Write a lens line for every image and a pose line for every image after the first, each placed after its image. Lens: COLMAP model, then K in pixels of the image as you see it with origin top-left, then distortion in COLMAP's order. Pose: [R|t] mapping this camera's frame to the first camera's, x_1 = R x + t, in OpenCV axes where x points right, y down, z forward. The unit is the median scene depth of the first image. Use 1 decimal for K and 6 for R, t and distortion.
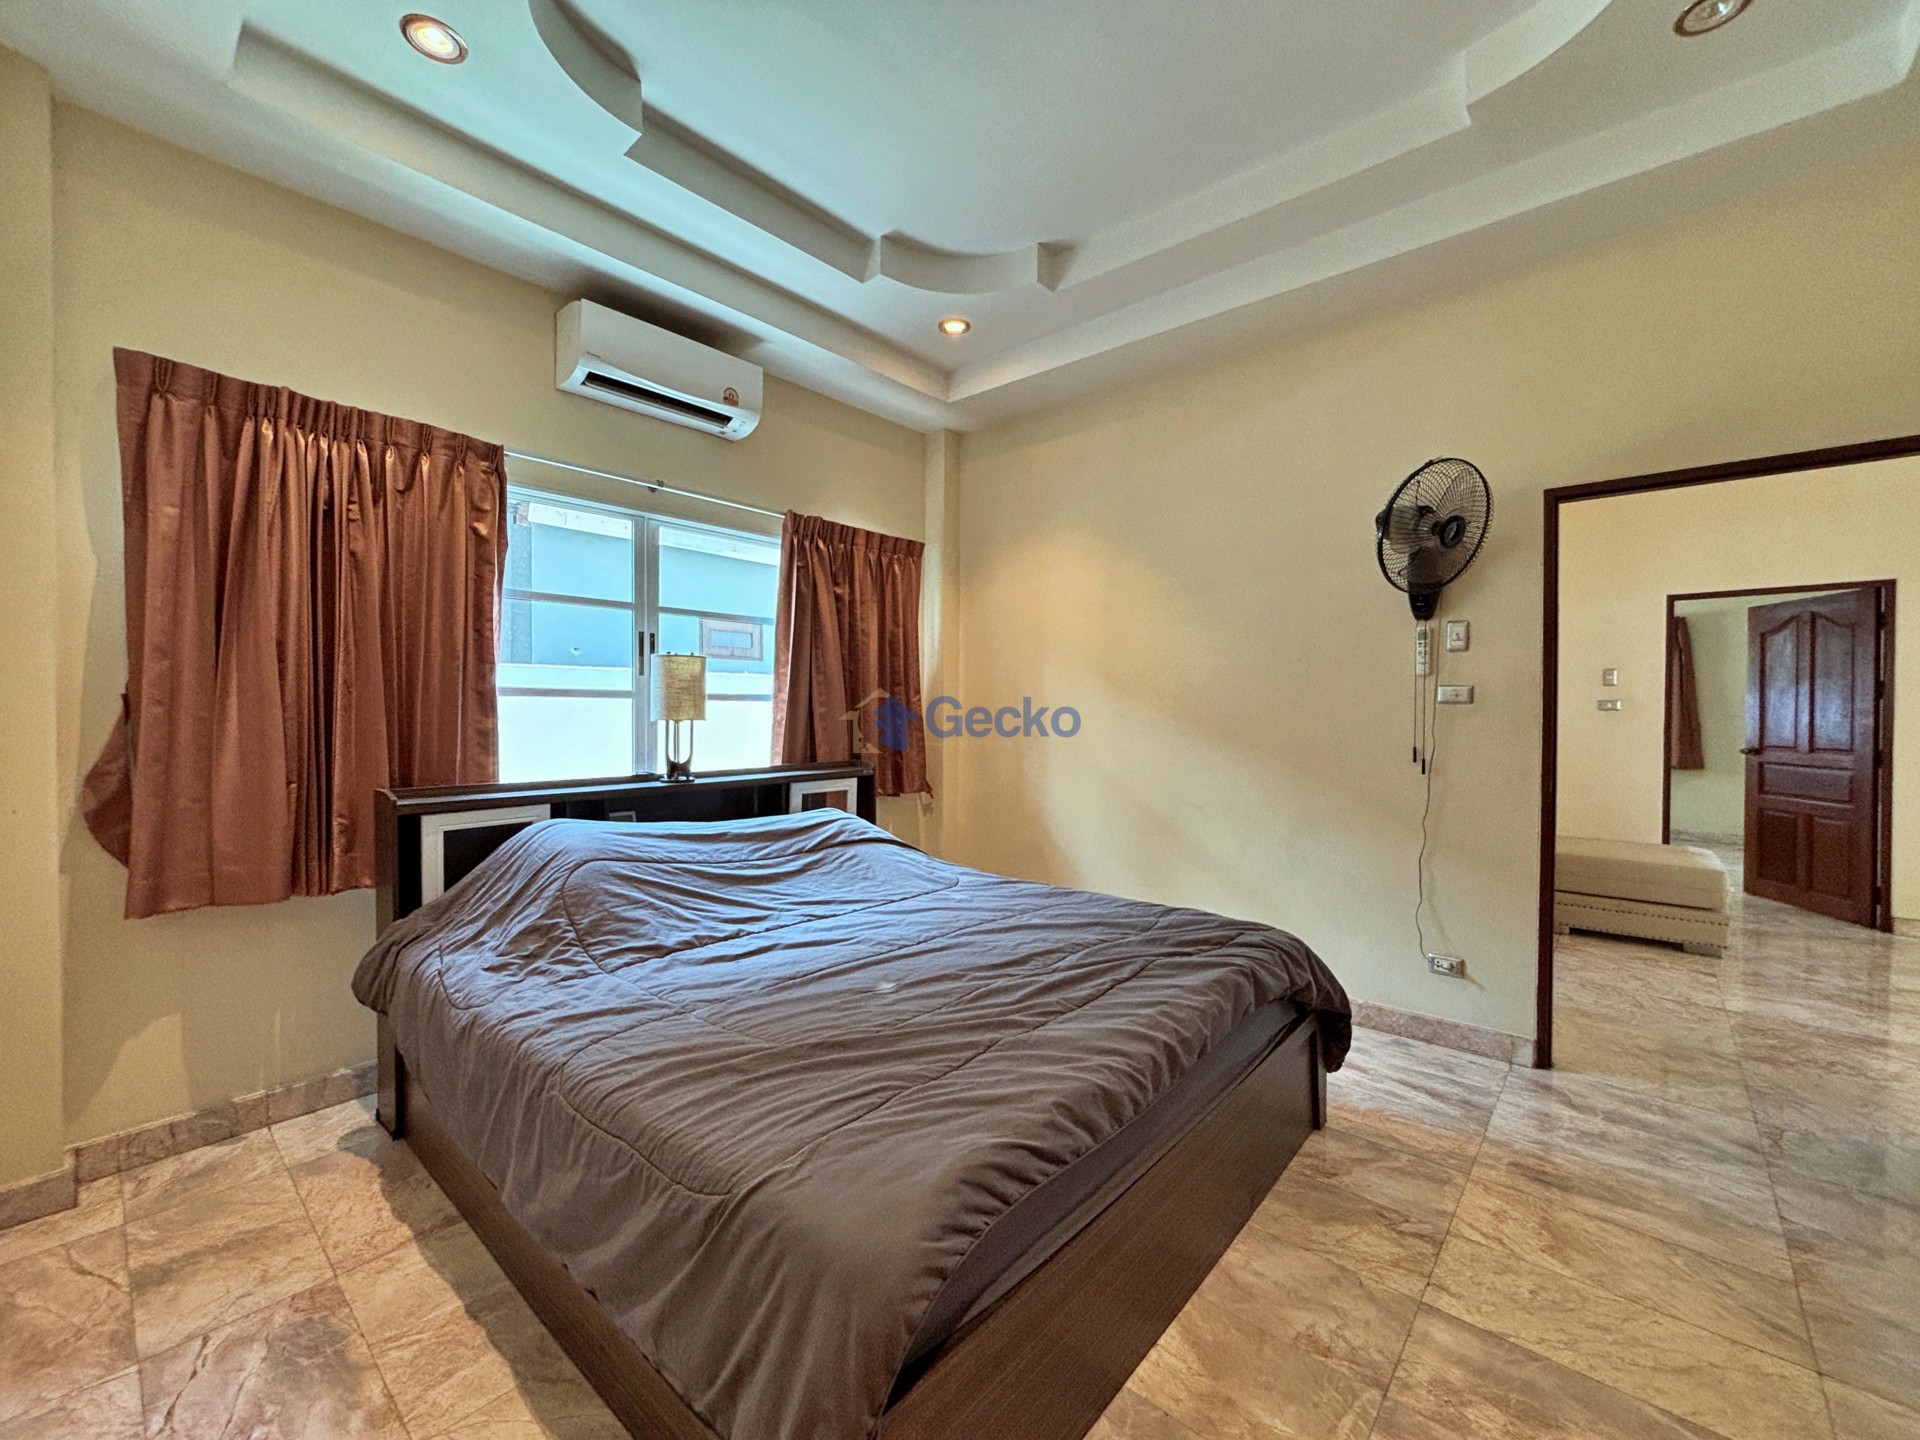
lens RADIAL K [[775.9, 0, 974.4], [0, 775.9, 709.2], [0, 0, 1]] dist [0.002581, 0.000685]
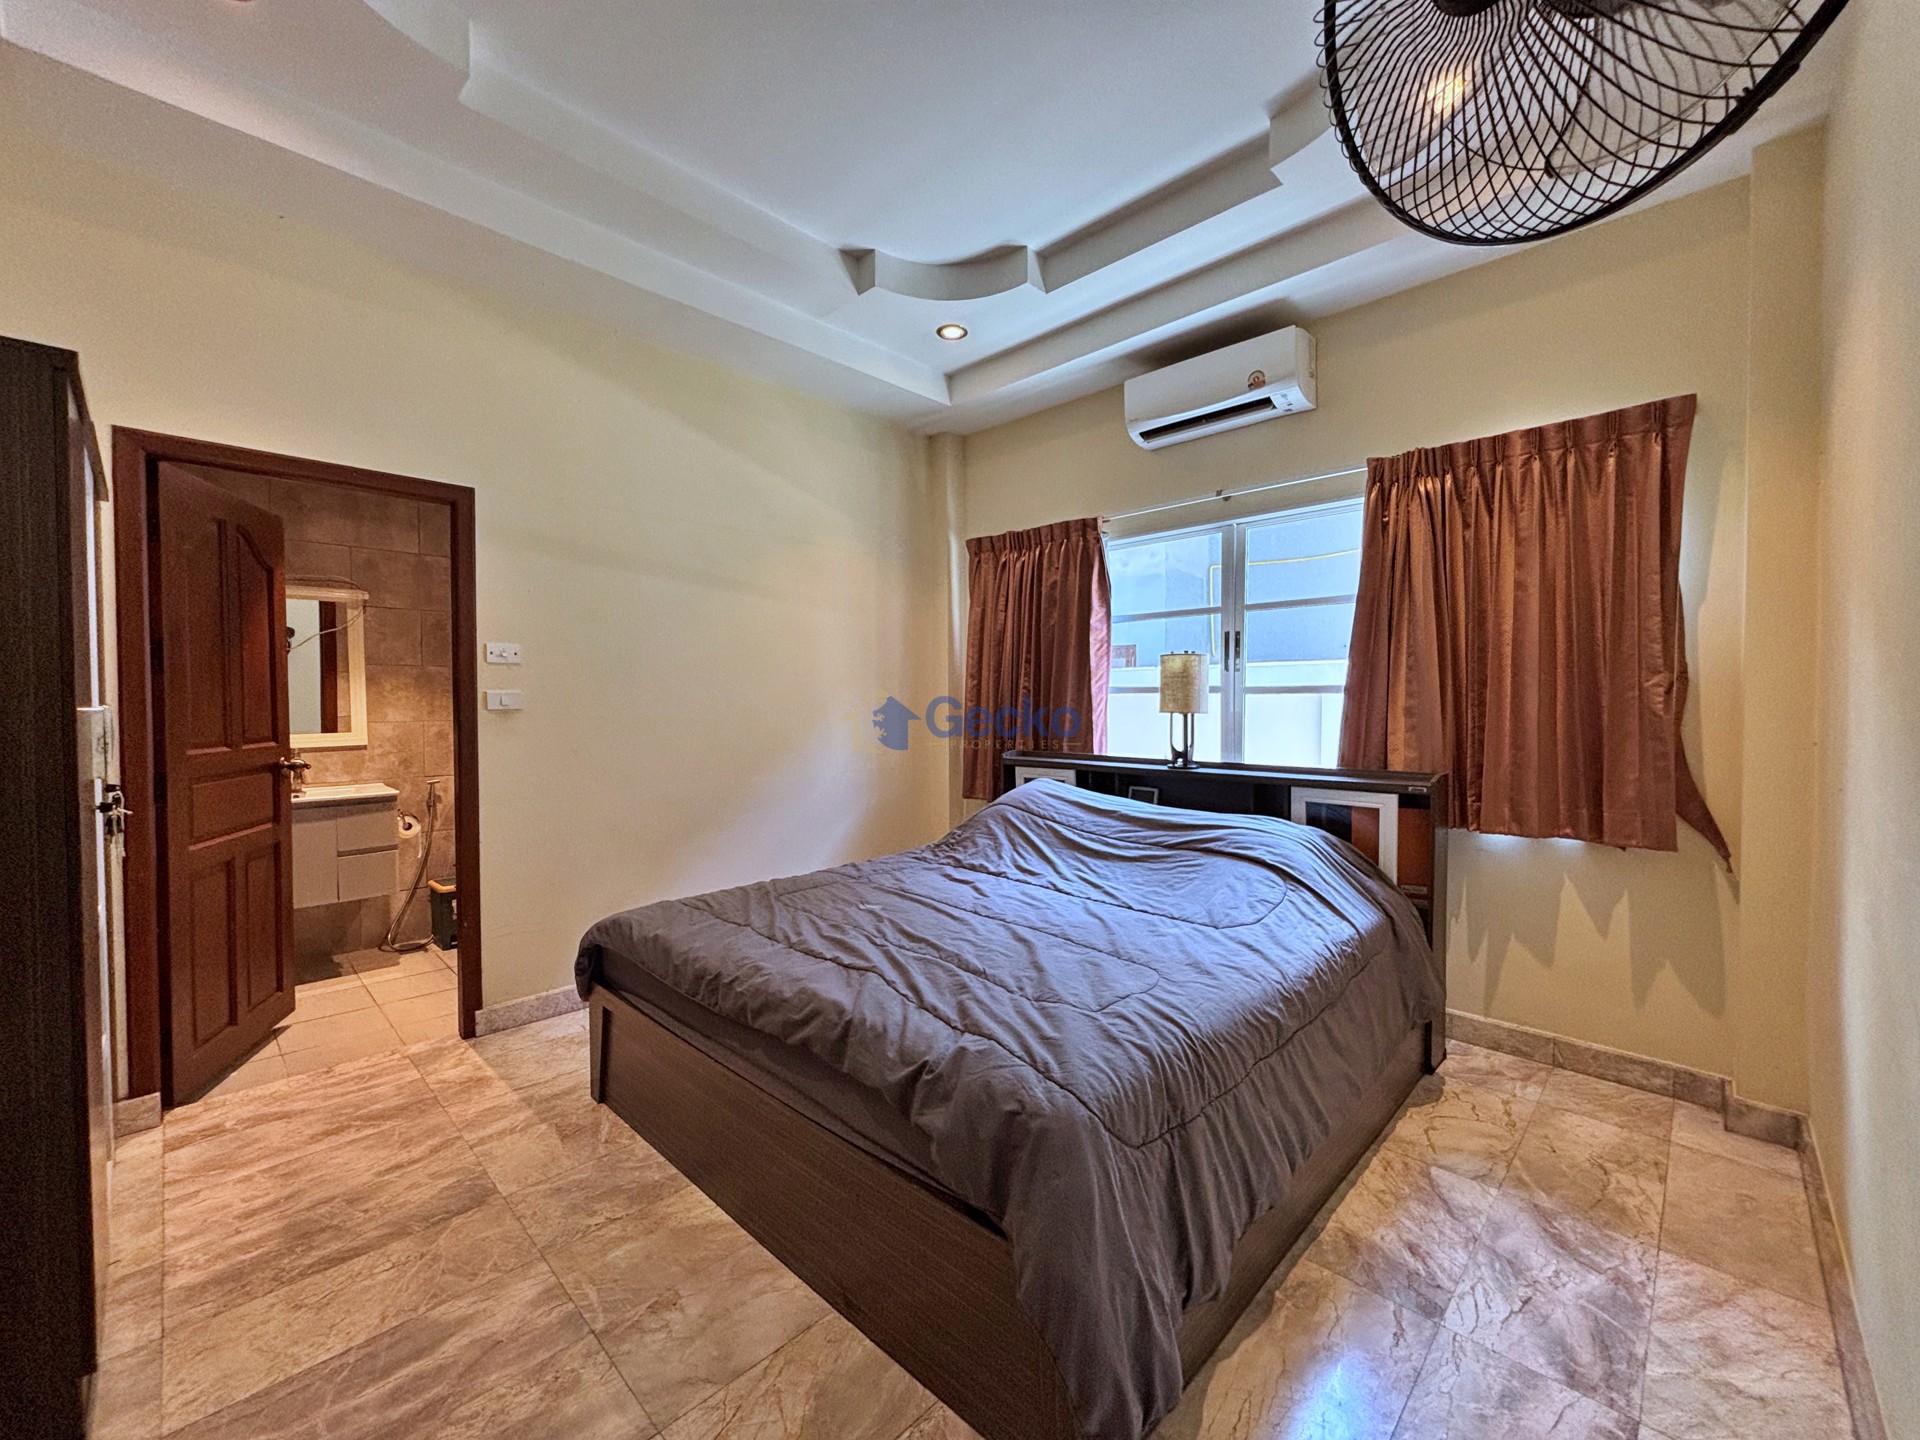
lens RADIAL K [[775.9, 0, 947.4], [0, 775.9, 709.6], [0, 0, 1]] dist [0.002581, 0.000685]
pose [[-0.071019, 0.010331, -0.997421, 0.787892], [-0.000523, 0.999946, 0.010395, -0.001291], [0.997475, 0.001260, -0.071009, 0.788839]]
